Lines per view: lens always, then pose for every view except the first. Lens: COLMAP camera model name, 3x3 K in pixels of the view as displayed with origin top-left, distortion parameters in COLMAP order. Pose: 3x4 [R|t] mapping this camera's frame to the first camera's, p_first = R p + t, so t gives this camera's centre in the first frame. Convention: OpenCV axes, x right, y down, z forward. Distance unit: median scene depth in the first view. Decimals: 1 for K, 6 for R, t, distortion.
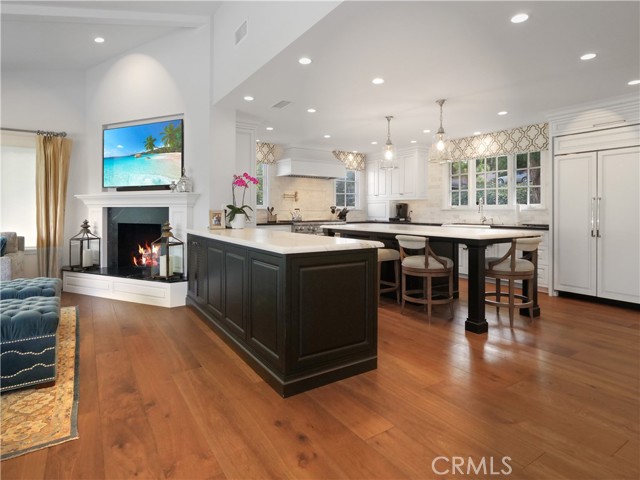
lens RADIAL K [[358.6, 0, 317.9], [0, 358.6, 218.1], [0, 0, 1]] dist [-0.015493, -0.001618]
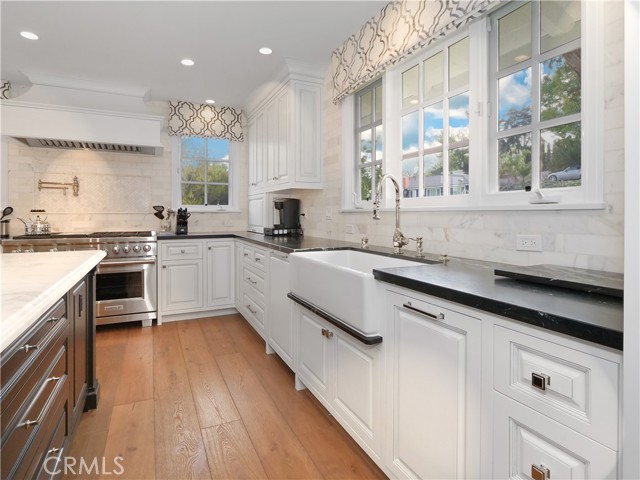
lens RADIAL K [[358.6, 0, 317.9], [0, 358.6, 218.1], [0, 0, 1]] dist [-0.015493, -0.001618]
pose [[0.991341, 0.002858, -0.131279, 0.360017], [-0.004637, 0.999902, -0.013243, -0.009008], [0.131228, 0.013737, 0.991257, 0.549642]]
